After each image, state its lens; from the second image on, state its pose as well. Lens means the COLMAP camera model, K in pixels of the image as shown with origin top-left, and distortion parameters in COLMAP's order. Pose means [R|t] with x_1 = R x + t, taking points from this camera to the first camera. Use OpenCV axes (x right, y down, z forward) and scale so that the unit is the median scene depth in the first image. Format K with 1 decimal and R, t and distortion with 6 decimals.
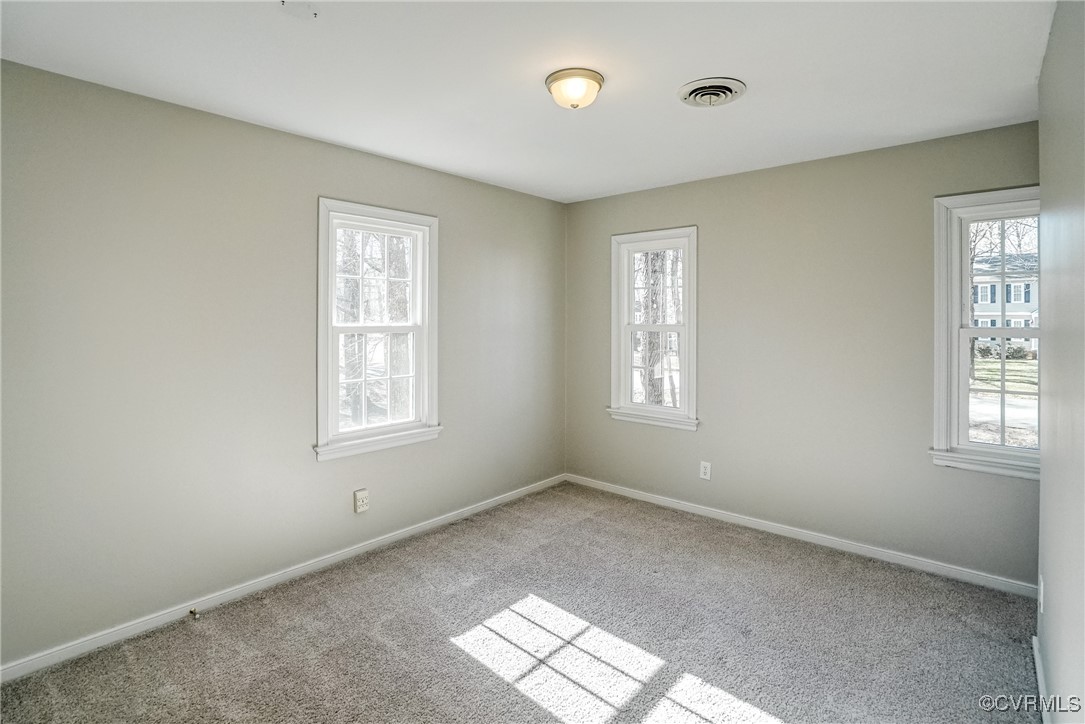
lens RADIAL K [[539.4, 0, 538.9], [0, 539.4, 312.9], [0, 0, 1]] dist [-0.005672, -0.000654]
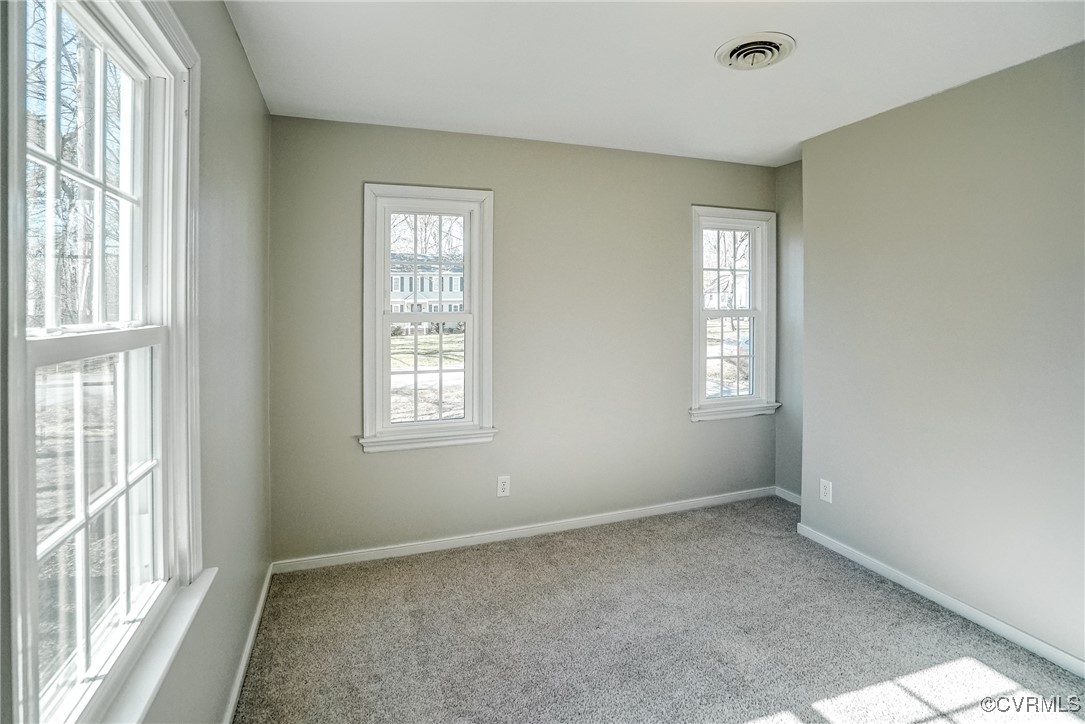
lens RADIAL K [[539.4, 0, 538.9], [0, 539.4, 312.9], [0, 0, 1]] dist [-0.005672, -0.000654]
pose [[0.480319, -0.018882, 0.876891, -0.398653], [-0.003664, 0.999716, 0.023534, 0.003034], [-0.877086, -0.014517, 0.480113, 0.554735]]
